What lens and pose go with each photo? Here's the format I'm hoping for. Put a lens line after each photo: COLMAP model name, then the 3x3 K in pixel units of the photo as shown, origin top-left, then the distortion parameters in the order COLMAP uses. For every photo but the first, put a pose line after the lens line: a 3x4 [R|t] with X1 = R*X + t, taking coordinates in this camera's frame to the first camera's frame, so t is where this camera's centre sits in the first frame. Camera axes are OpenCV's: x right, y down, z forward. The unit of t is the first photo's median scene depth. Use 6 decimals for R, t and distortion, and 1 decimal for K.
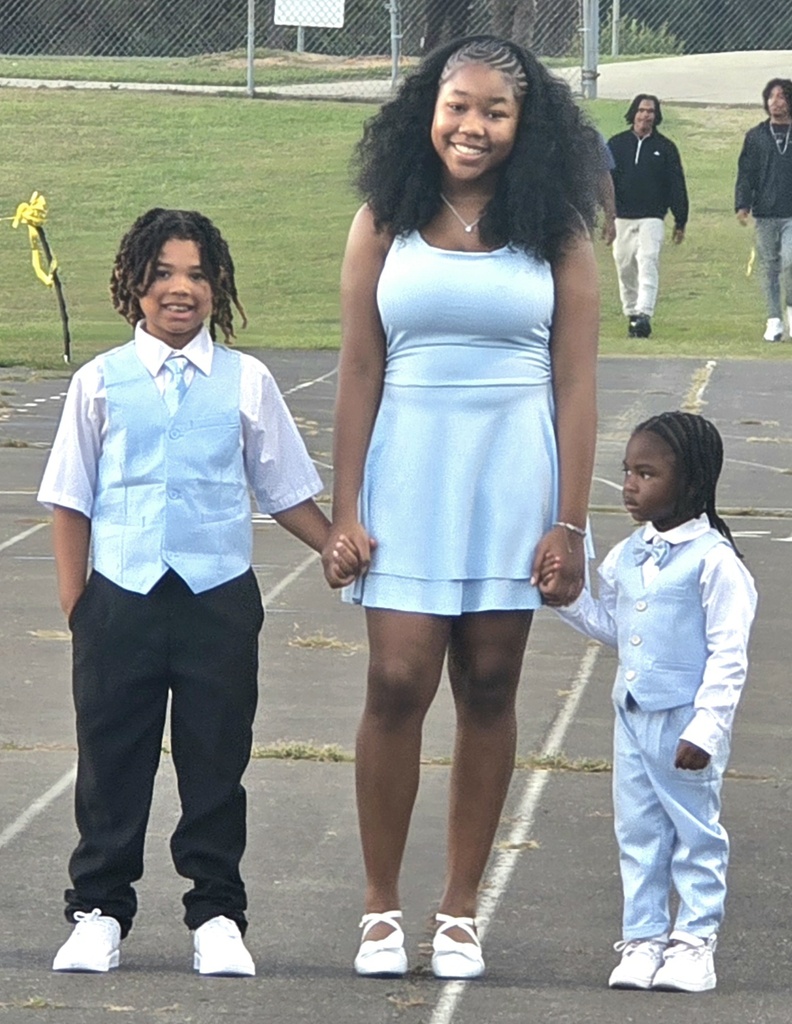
lens RADIAL K [[6928.9, 0, 387.8], [0, 6928.9, 640.4], [0, 0, 1]] dist [0.390441, 0.000000]
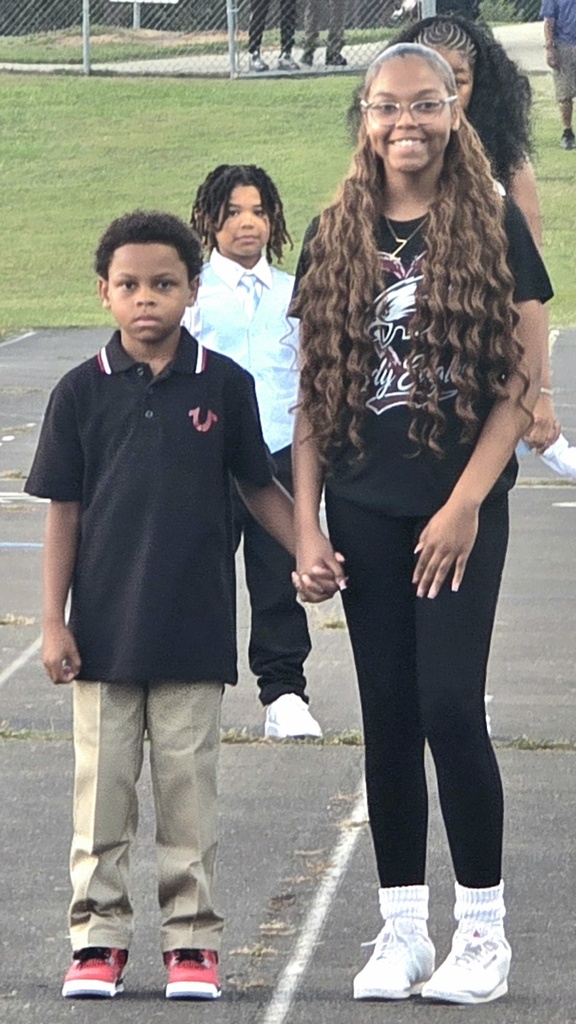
lens RADIAL K [[3891.1, 0, 353.3], [0, 3891.1, 613.6], [0, 0, 1]] dist [0.122165, 0.000000]
pose [[0.997318, -0.011957, -0.072210, 0.058066], [0.016392, 0.997995, 0.061133, -0.034500], [0.071334, -0.062153, 0.995514, 0.438346]]
